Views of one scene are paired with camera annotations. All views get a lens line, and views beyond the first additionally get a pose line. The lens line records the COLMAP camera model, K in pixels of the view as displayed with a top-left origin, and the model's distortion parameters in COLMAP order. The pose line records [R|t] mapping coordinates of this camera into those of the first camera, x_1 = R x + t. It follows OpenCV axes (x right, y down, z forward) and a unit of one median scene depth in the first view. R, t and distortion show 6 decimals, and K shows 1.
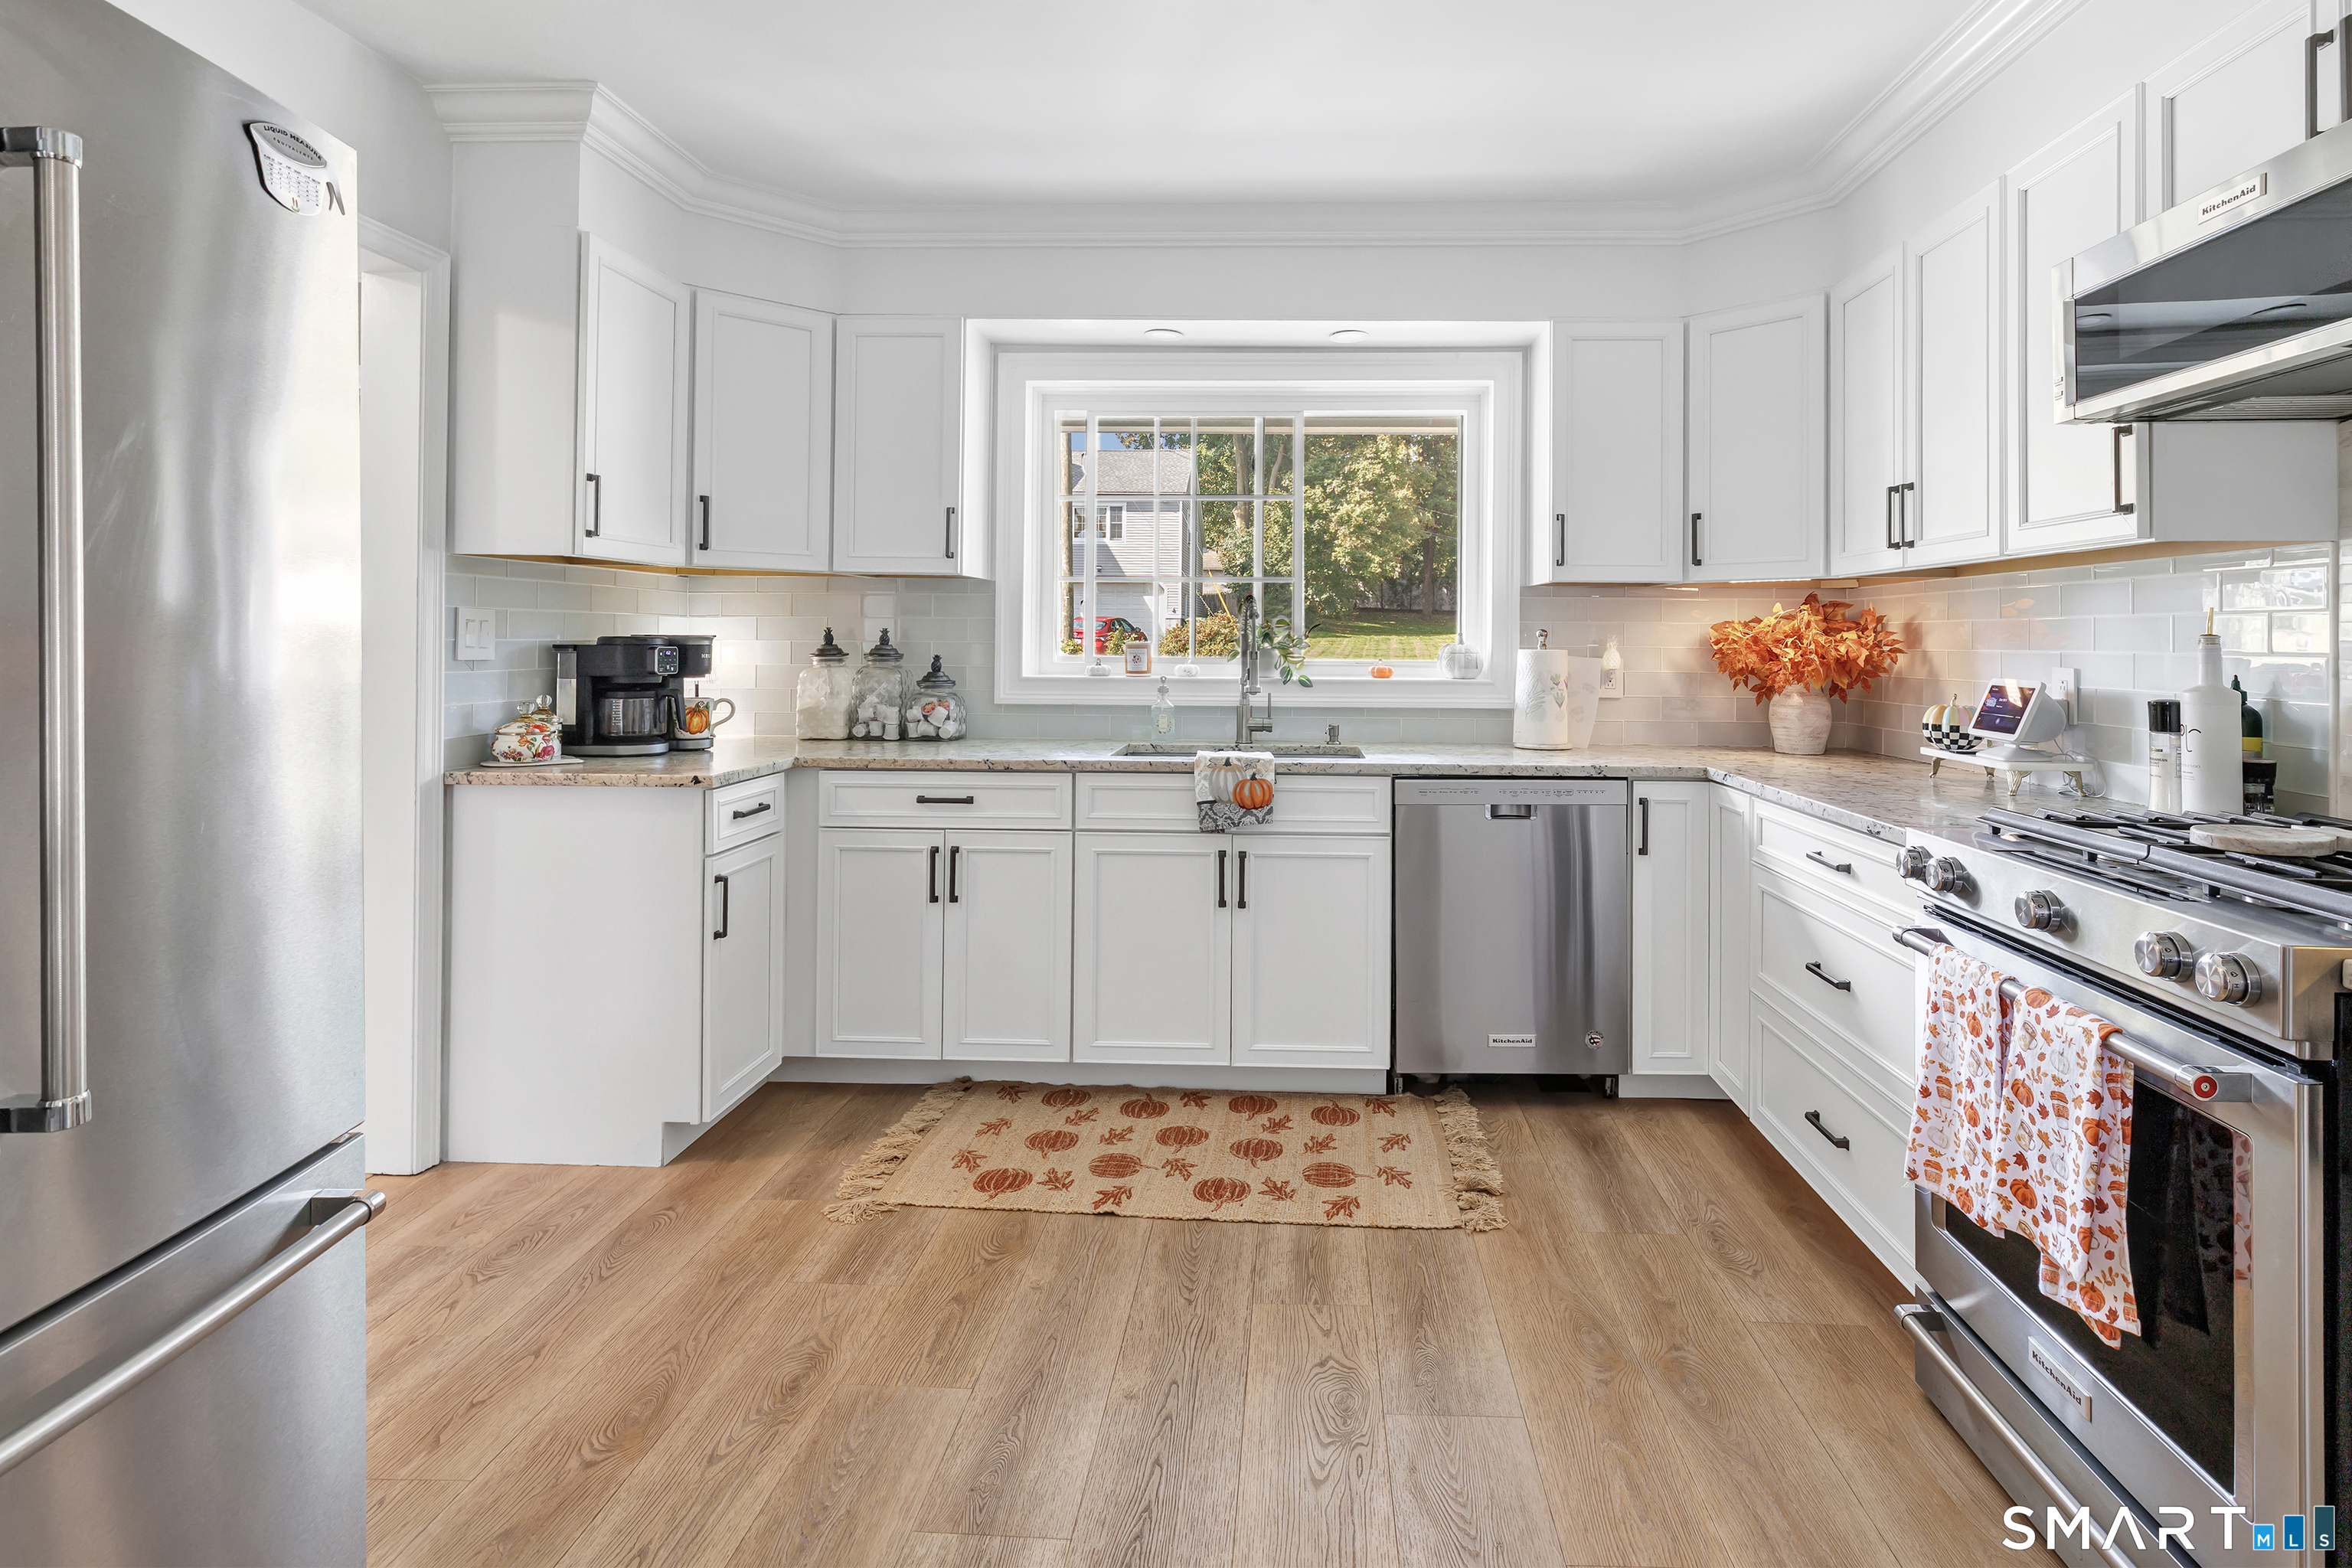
lens RADIAL K [[1182.0, 0, 1257.6], [0, 1182.0, 634.2], [0, 0, 1]] dist [0.001796, 0.001295]
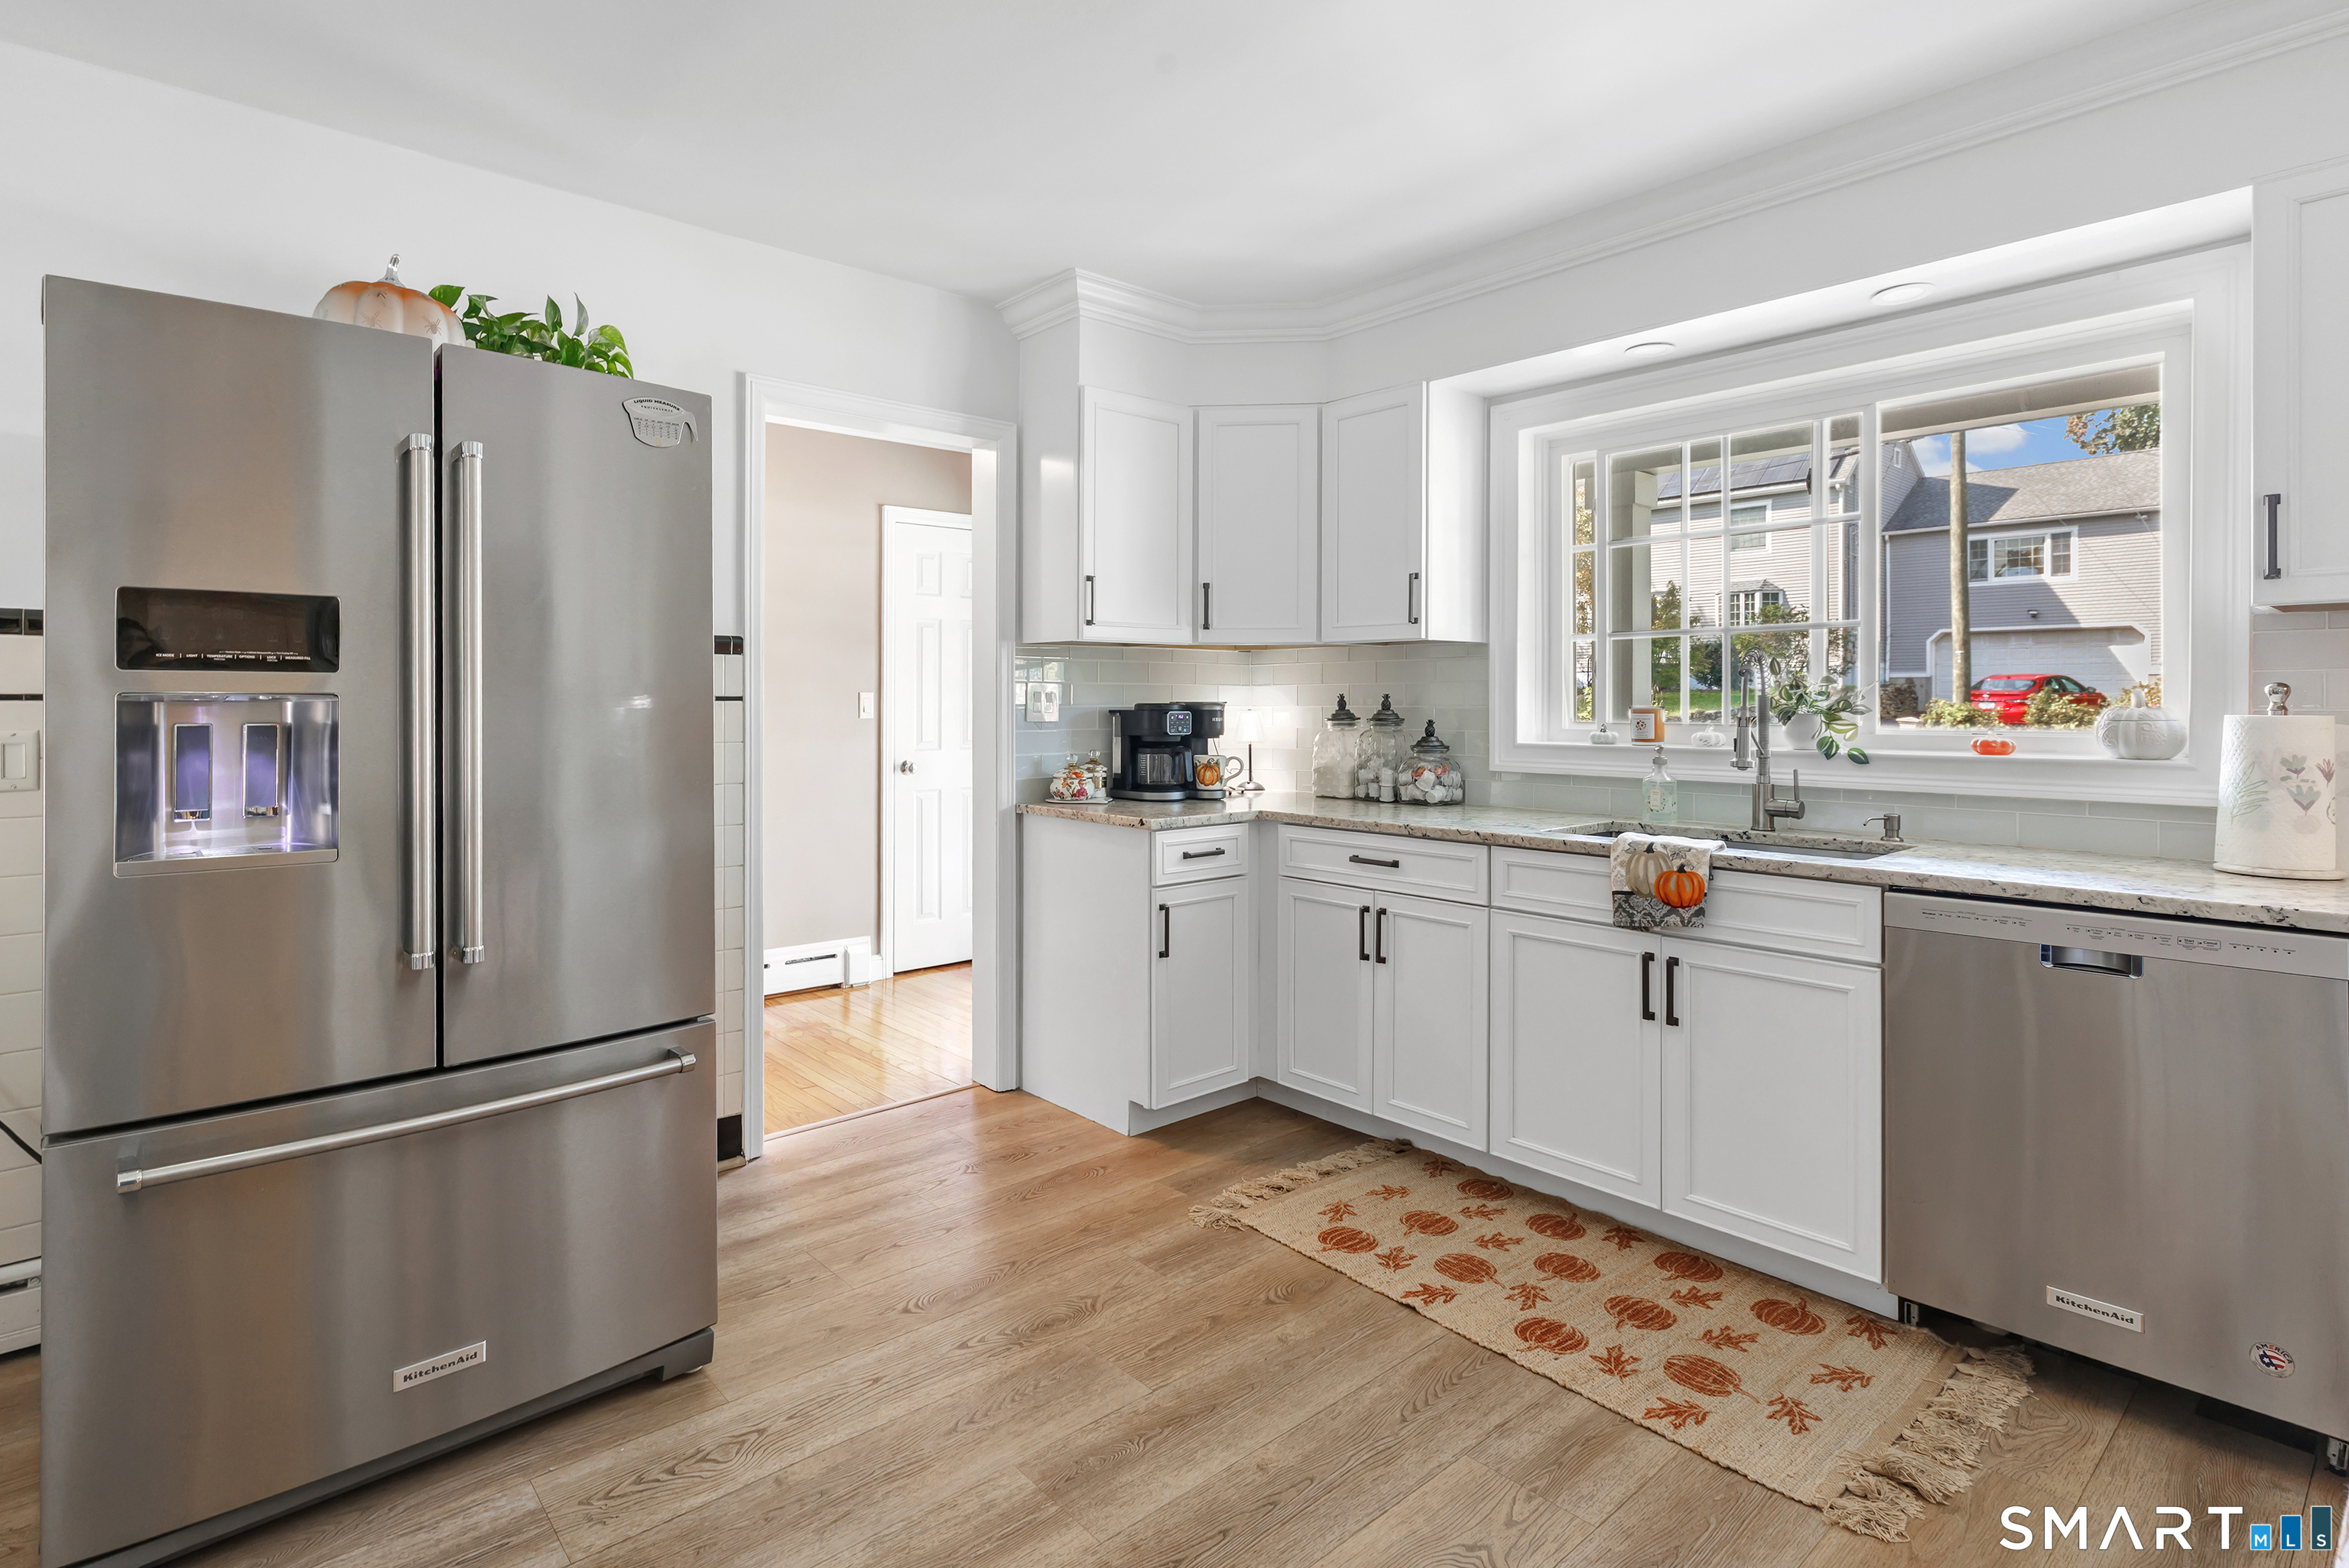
lens RADIAL K [[1153.9, 0, 1089.2], [0, 1153.9, 705.2], [0, 0, 1]] dist [0.000345, 0.001585]
pose [[0.667145, -0.005318, -0.744909, 0.321525], [0.008672, 0.999962, 0.000627, 0.002490], [0.744877, -0.006878, 0.667166, 0.155917]]
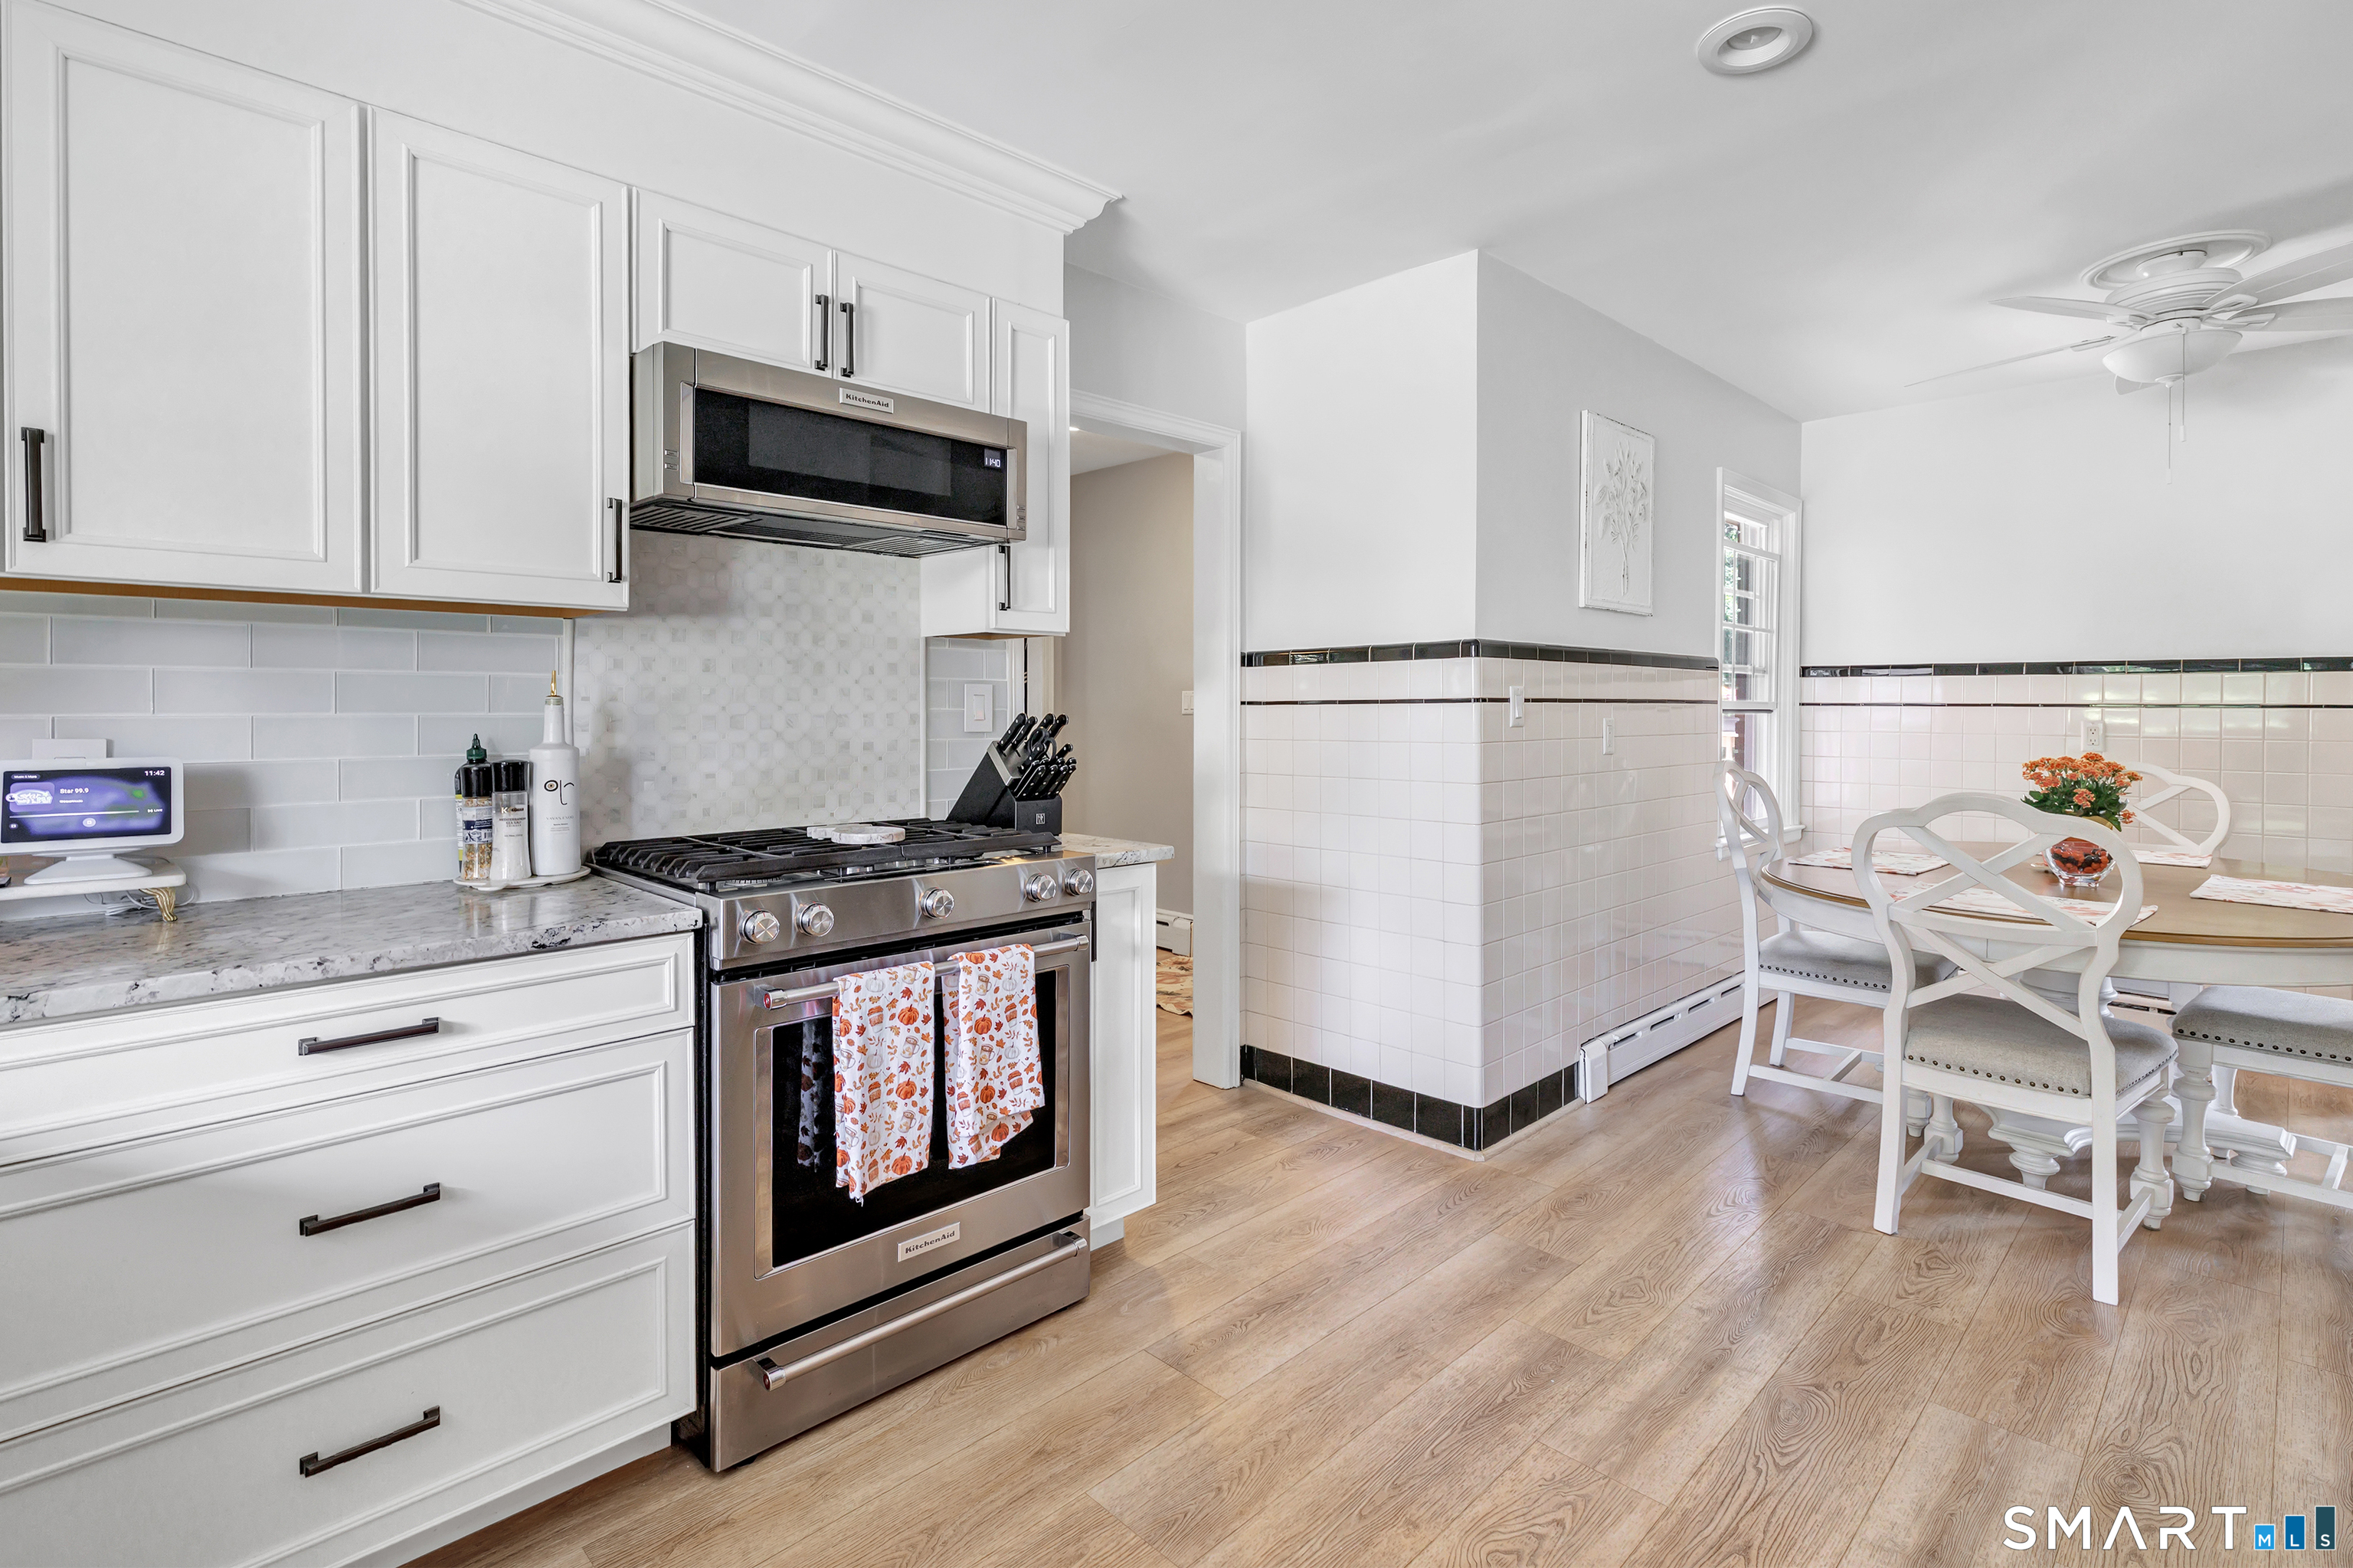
lens RADIAL K [[1125.6, 0, 1209.7], [0, 1125.6, 709.4], [0, 0, 1]] dist [-0.000161, 0.000551]
pose [[-0.744115, -0.009681, 0.667981, -0.216002], [-0.009907, 0.999945, 0.003456, 0.002294], [-0.667978, -0.004046, -0.744170, 0.885500]]
